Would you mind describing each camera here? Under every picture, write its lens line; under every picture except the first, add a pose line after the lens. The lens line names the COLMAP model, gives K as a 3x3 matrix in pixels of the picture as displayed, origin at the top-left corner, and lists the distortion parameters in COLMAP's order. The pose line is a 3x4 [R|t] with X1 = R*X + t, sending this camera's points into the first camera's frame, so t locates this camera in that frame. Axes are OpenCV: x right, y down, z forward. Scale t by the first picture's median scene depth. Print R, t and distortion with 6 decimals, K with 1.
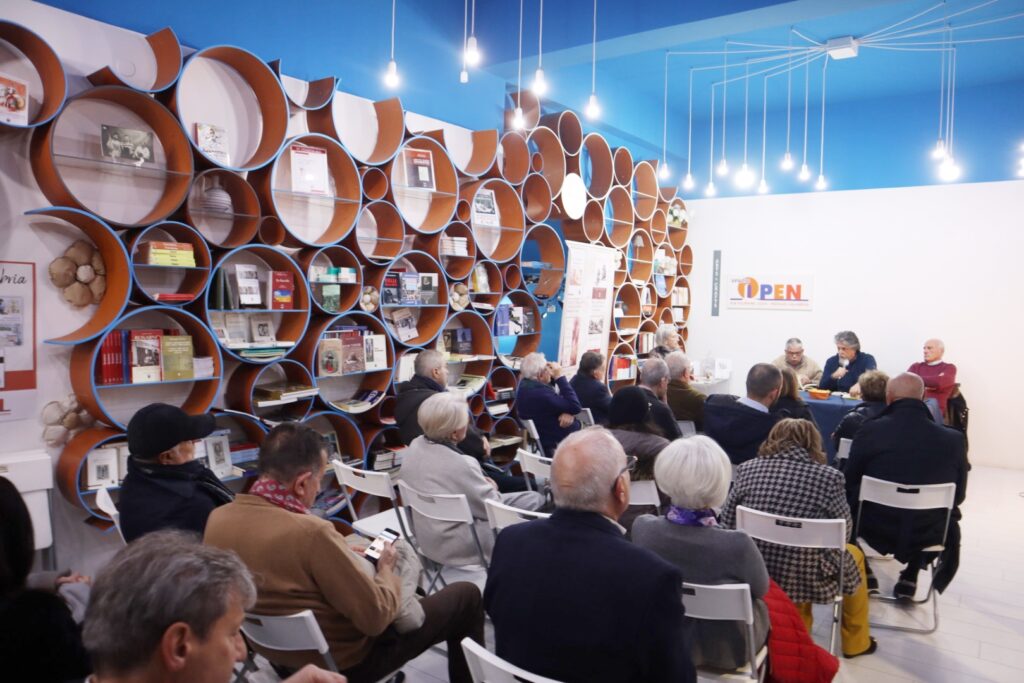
lens RADIAL K [[709.9, 0, 514.9], [0, 709.9, 337.5], [0, 0, 1]] dist [-0.127576, 0.076659]
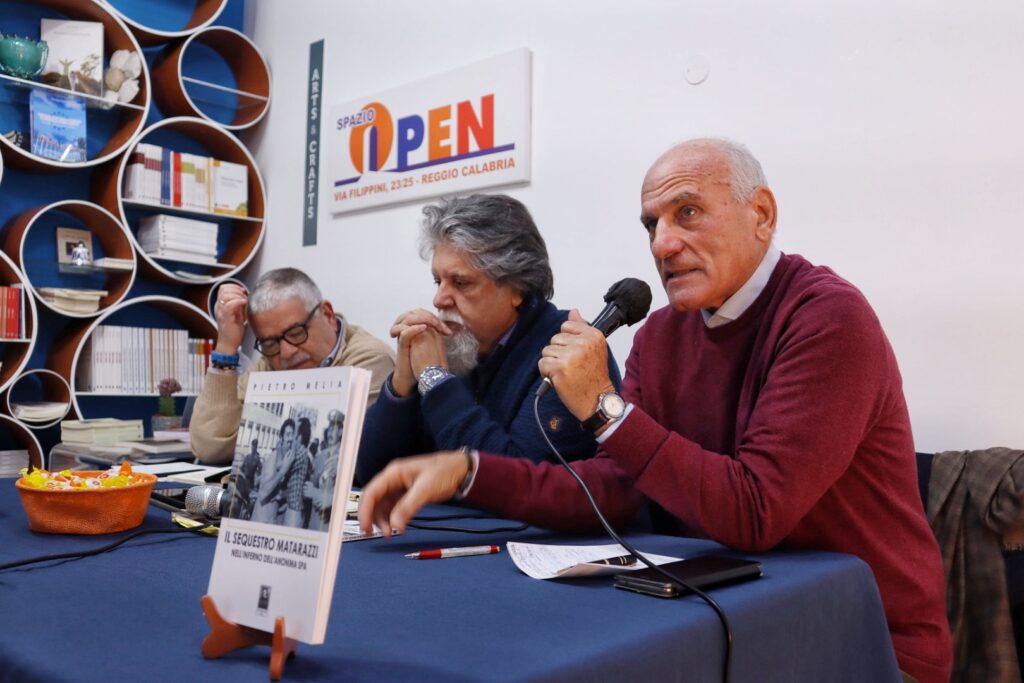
lens RADIAL K [[923.1, 0, 515.7], [0, 923.1, 333.5], [0, 0, 1]] dist [-0.038833, 0.028202]
pose [[0.993787, -0.001443, -0.111288, 0.651229], [-0.008829, 0.995743, -0.091752, 0.071528], [0.110947, 0.092164, 0.989544, 0.925326]]
